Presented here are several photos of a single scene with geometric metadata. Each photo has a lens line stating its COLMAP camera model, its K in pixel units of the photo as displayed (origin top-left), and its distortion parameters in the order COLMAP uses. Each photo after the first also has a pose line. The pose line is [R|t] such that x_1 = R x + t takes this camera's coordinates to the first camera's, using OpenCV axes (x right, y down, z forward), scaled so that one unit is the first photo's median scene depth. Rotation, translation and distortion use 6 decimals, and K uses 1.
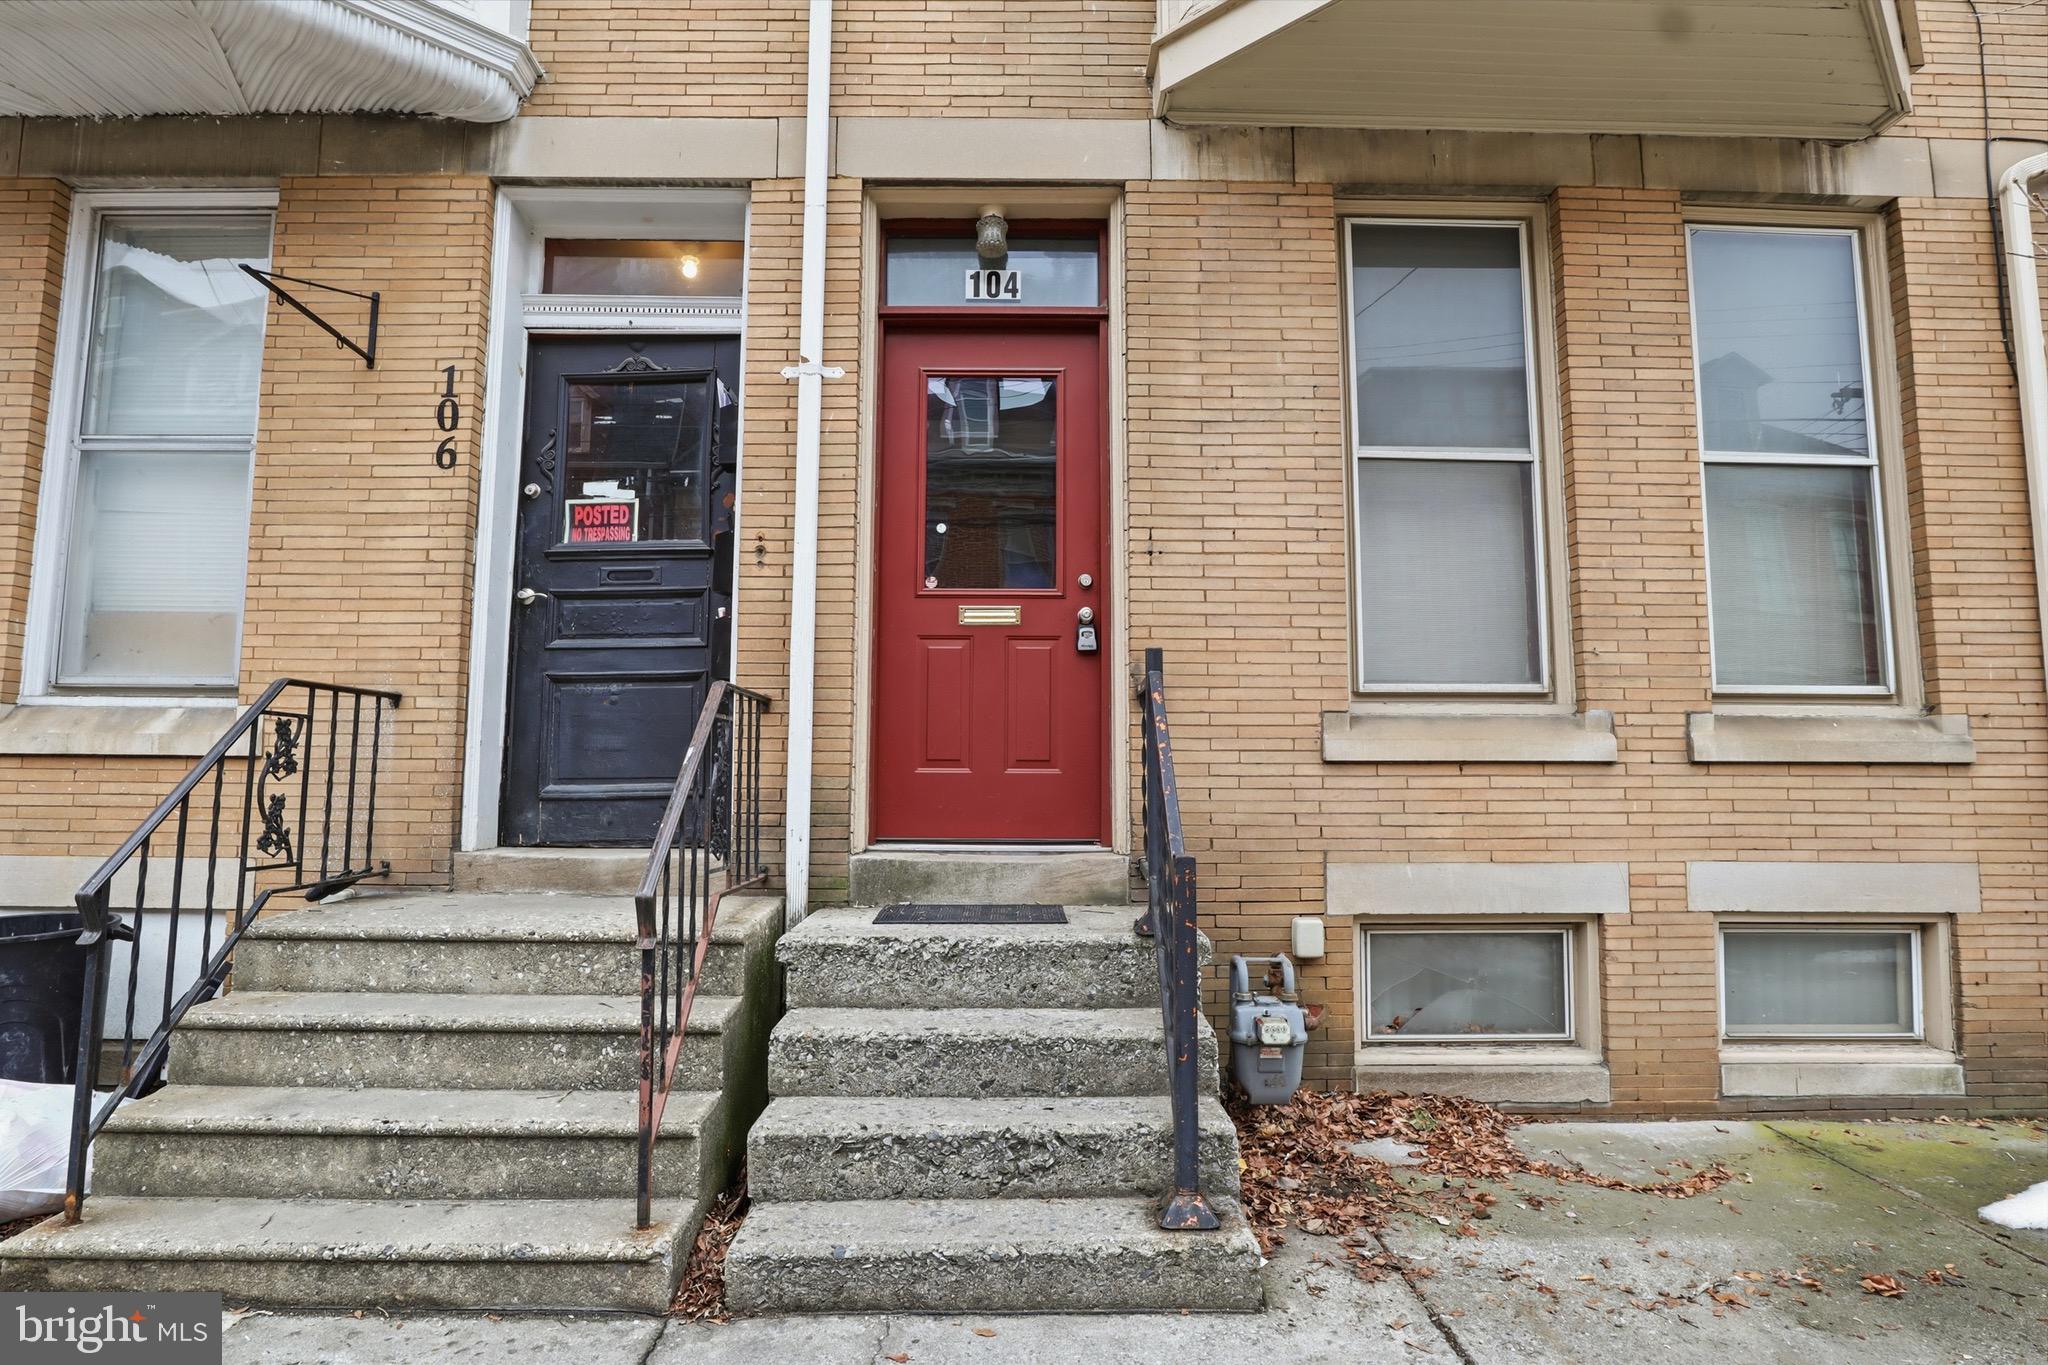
lens RADIAL K [[1117.3, 0, 998.4], [0, 1117.3, 681.8], [0, 0, 1]] dist [-0.048900, 0.021358]
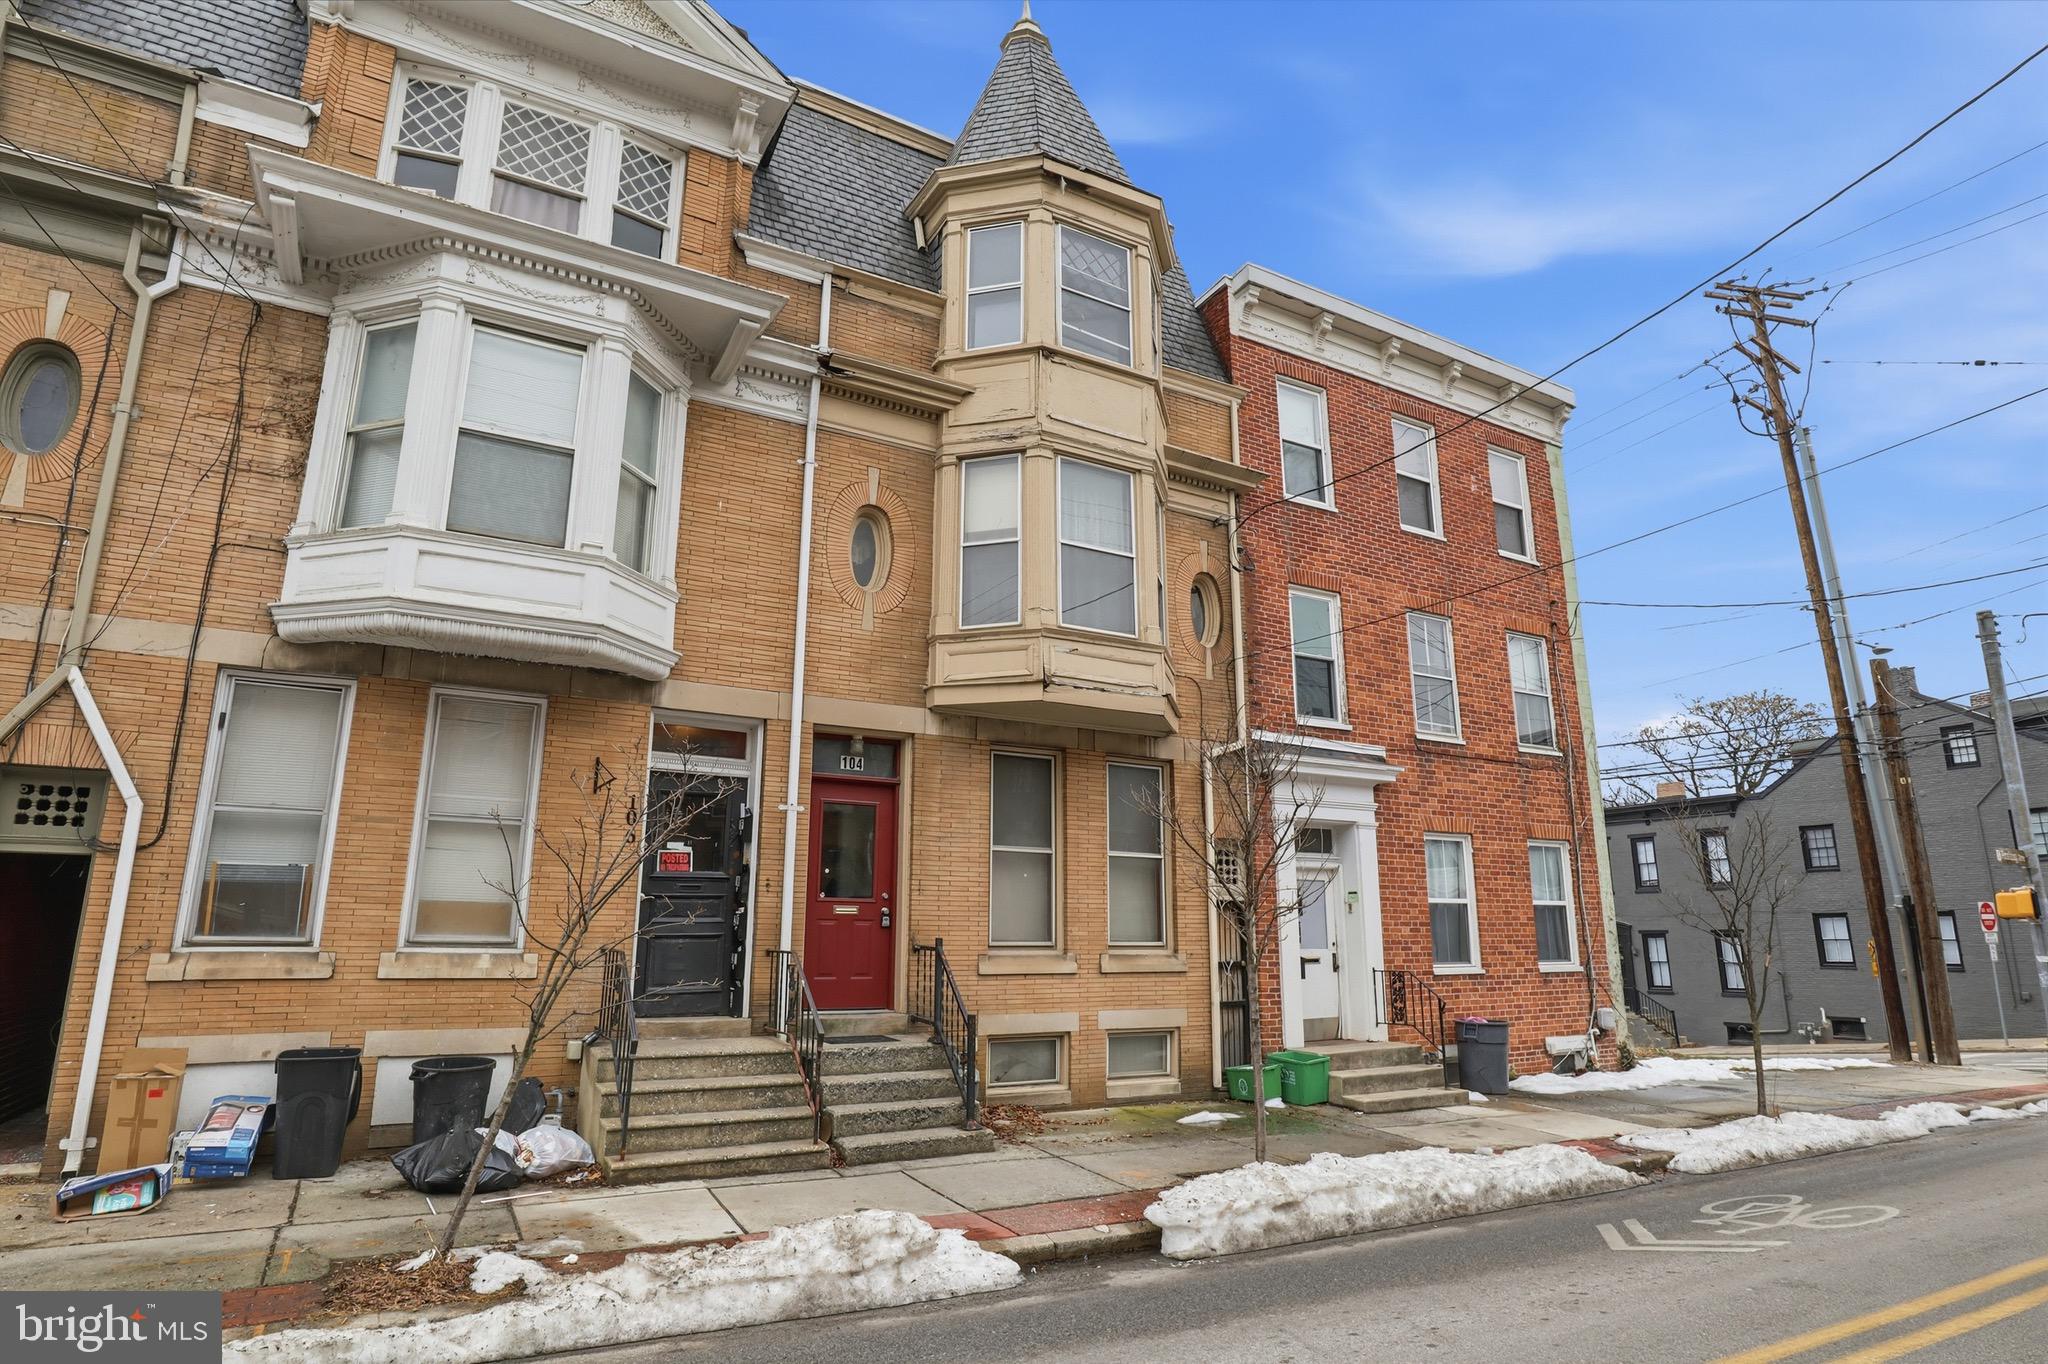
lens RADIAL K [[1117.4, 0, 999.8], [0, 1117.4, 691.3], [0, 0, 1]] dist [-0.048602, 0.024234]
pose [[0.878305, 0.103690, 0.466721, -0.928726], [-0.048465, 0.990479, -0.128848, -0.245855], [-0.475638, 0.090548, 0.874968, -1.328152]]
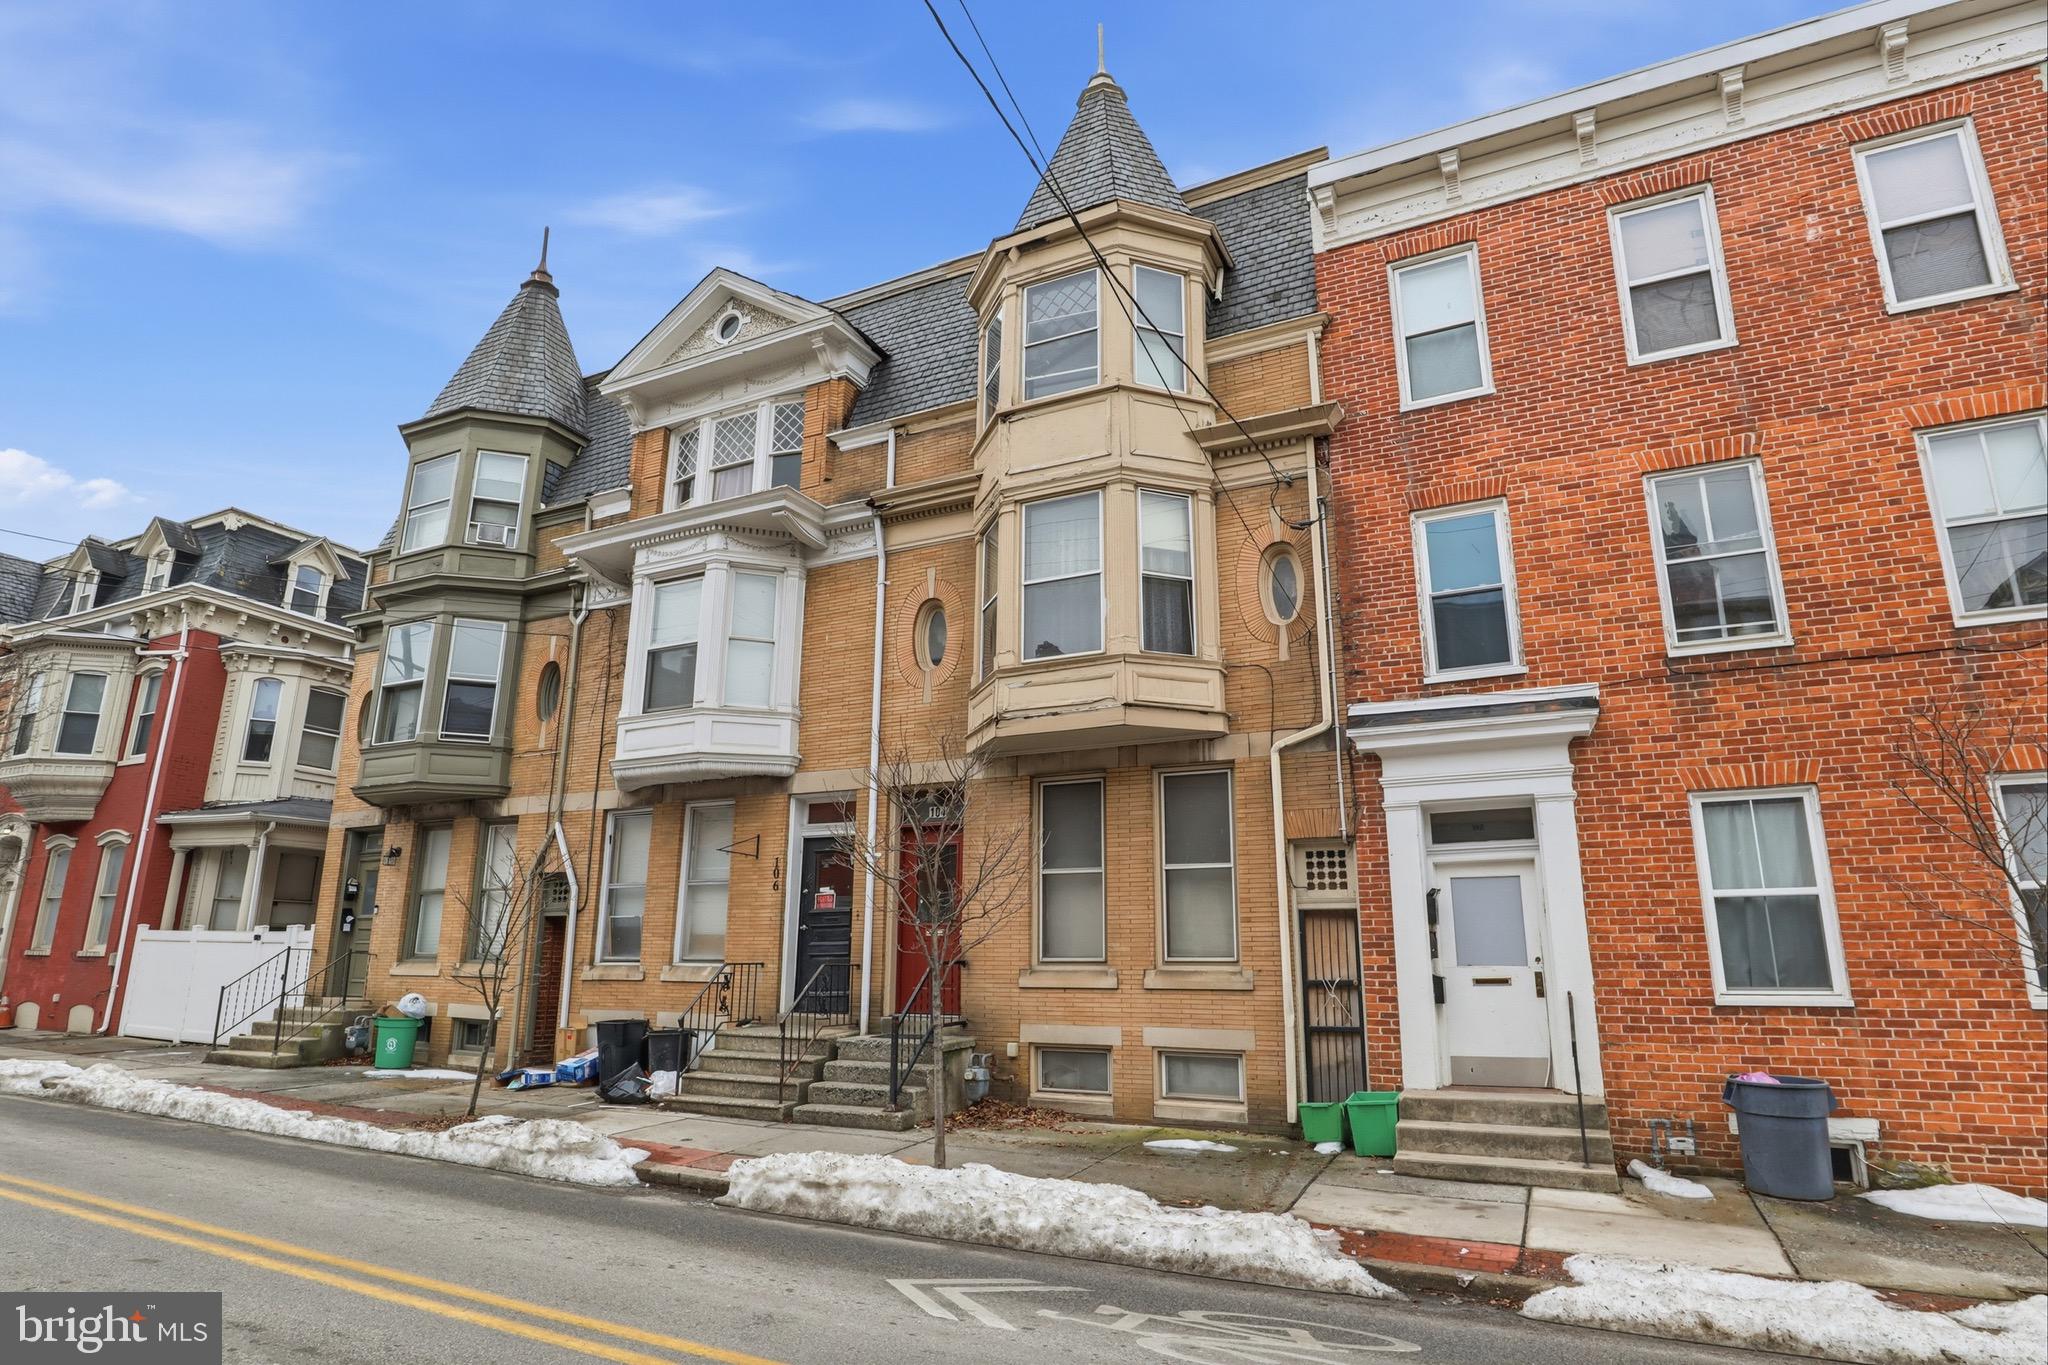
lens RADIAL K [[1117.4, 0, 999.8], [0, 1117.4, 691.8], [0, 0, 1]] dist [-0.048602, 0.024234]
pose [[0.885229, -0.110347, -0.451877, 1.612630], [0.043257, 0.986774, -0.156226, -0.231454], [0.463139, 0.118748, 0.878294, -1.620308]]
